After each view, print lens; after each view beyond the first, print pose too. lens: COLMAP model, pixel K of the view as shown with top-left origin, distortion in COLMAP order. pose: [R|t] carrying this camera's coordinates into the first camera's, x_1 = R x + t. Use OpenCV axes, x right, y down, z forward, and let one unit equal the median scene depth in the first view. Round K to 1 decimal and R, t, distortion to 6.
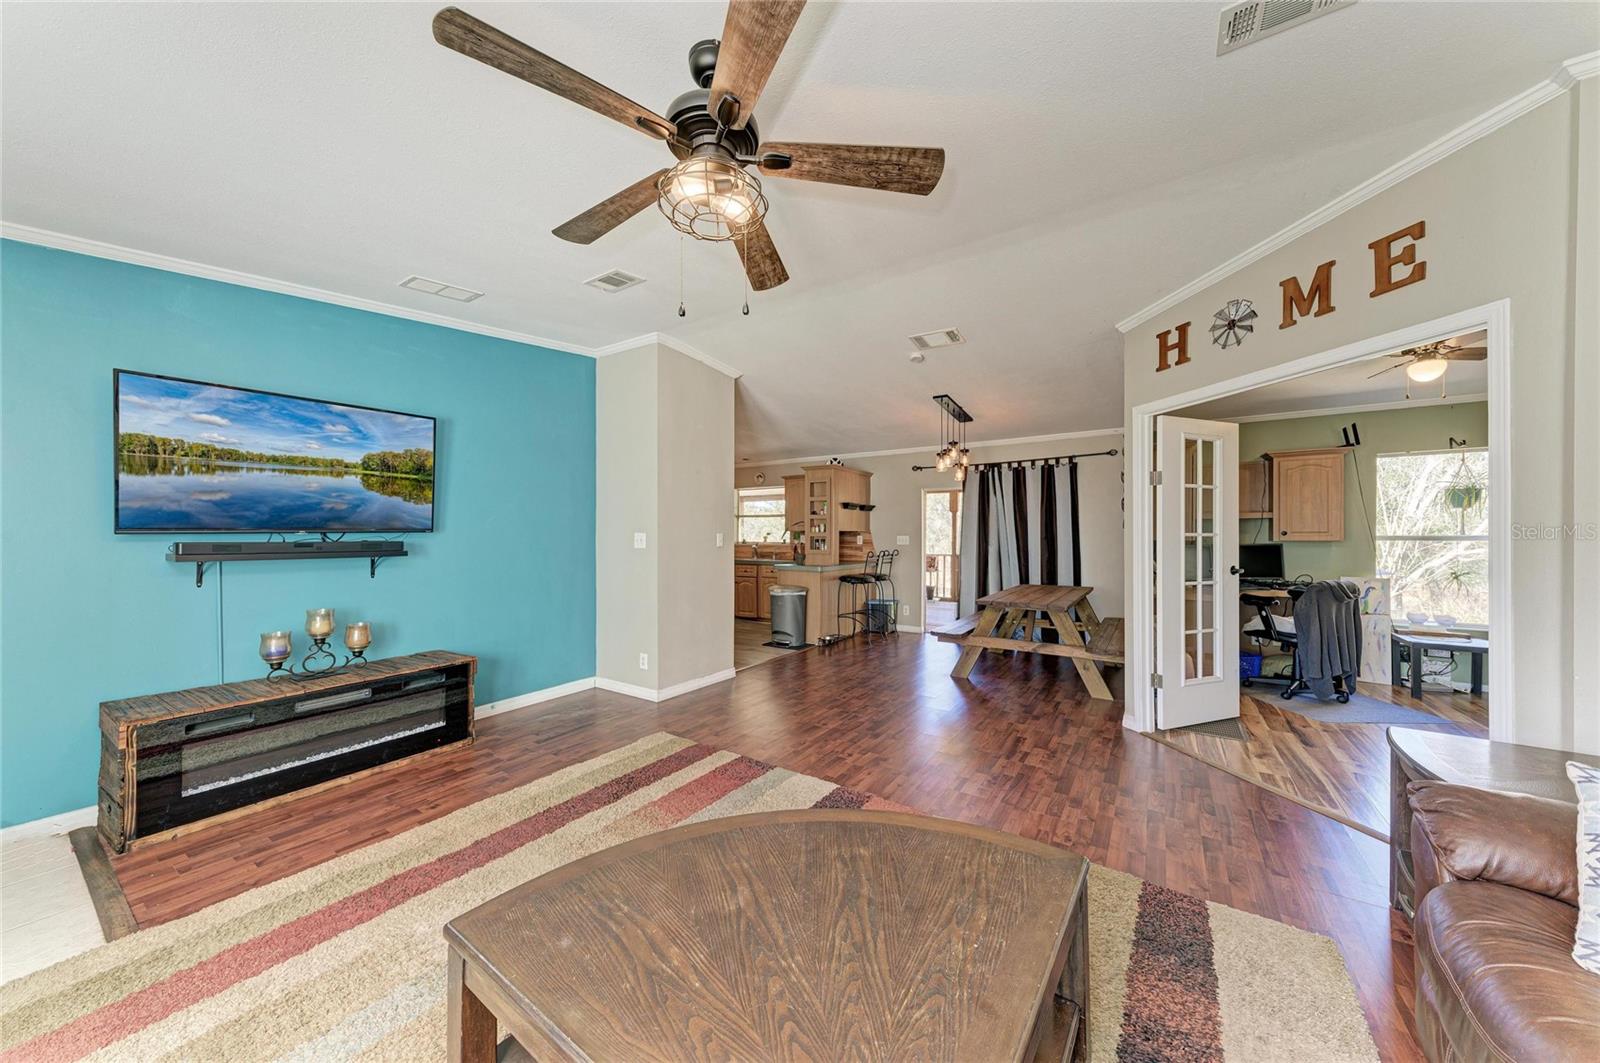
lens RADIAL K [[542.7, 0, 796.2], [0, 542.7, 533.1], [0, 0, 1]] dist [0.007052, -0.000018]
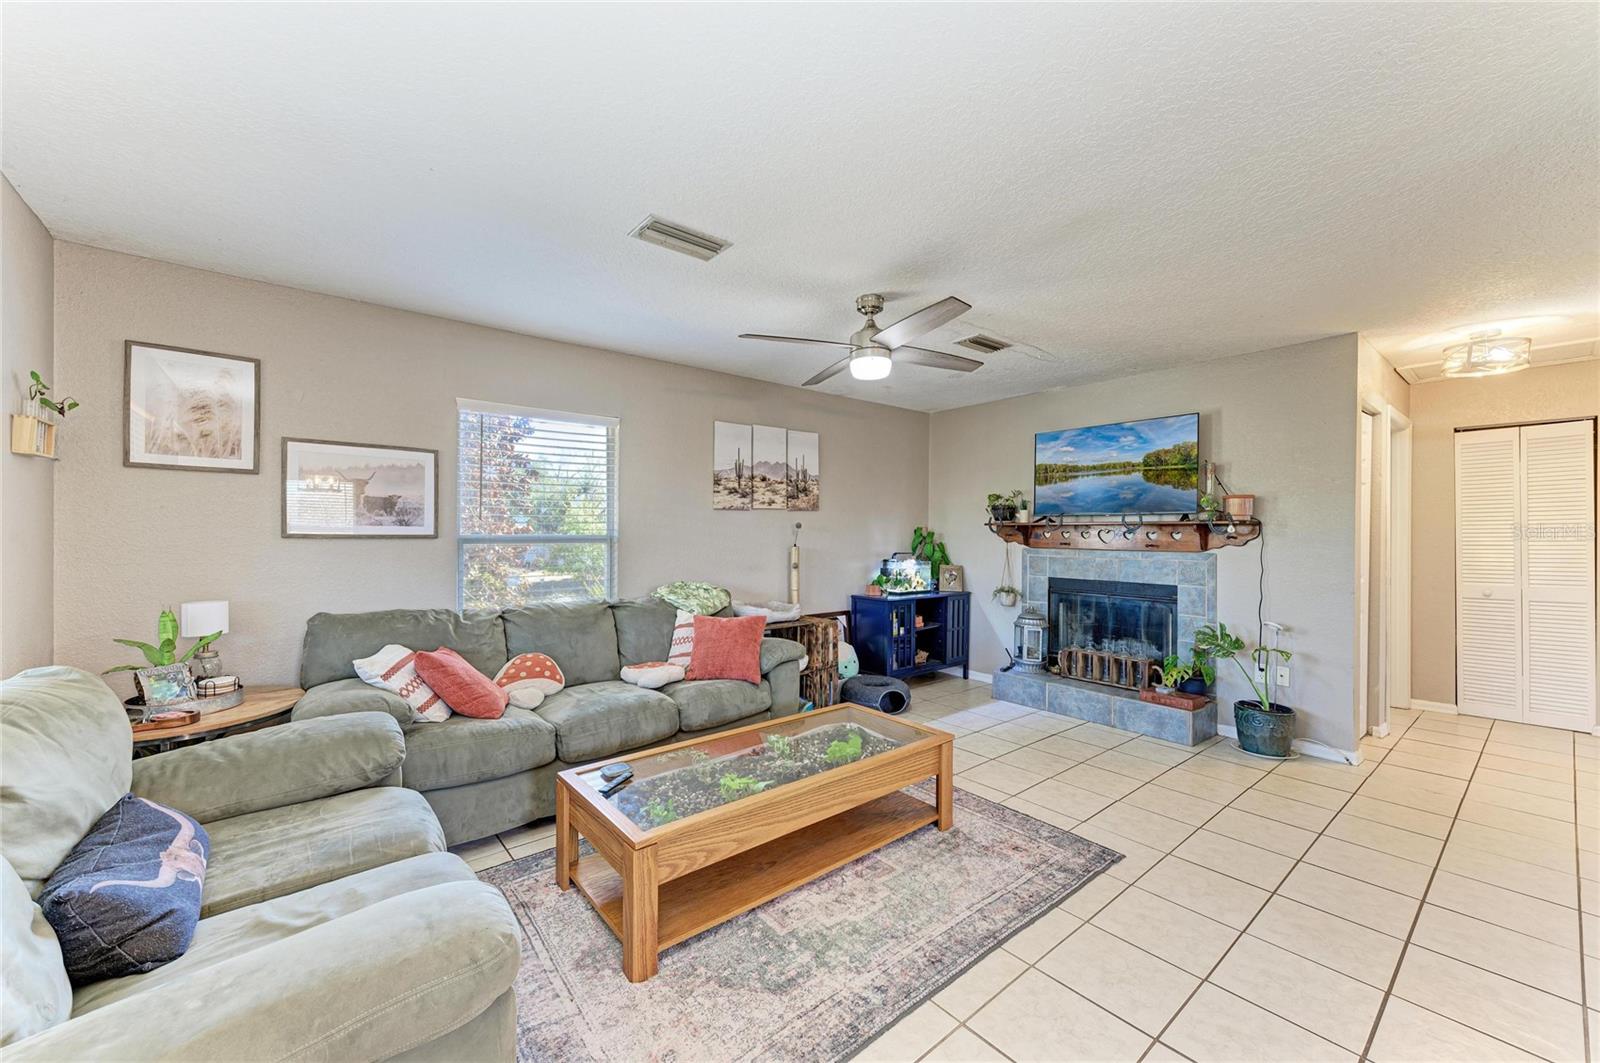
lens RADIAL K [[621.8, 0, 799.4], [0, 621.8, 525.3], [0, 0, 1]] dist [0.000254, -0.000004]
pose [[-0.289917, -0.000772, -0.957051, 0.893451], [-0.003342, 0.999994, 0.000206, 0.027066], [0.957046, 0.003258, -0.289918, 0.664925]]
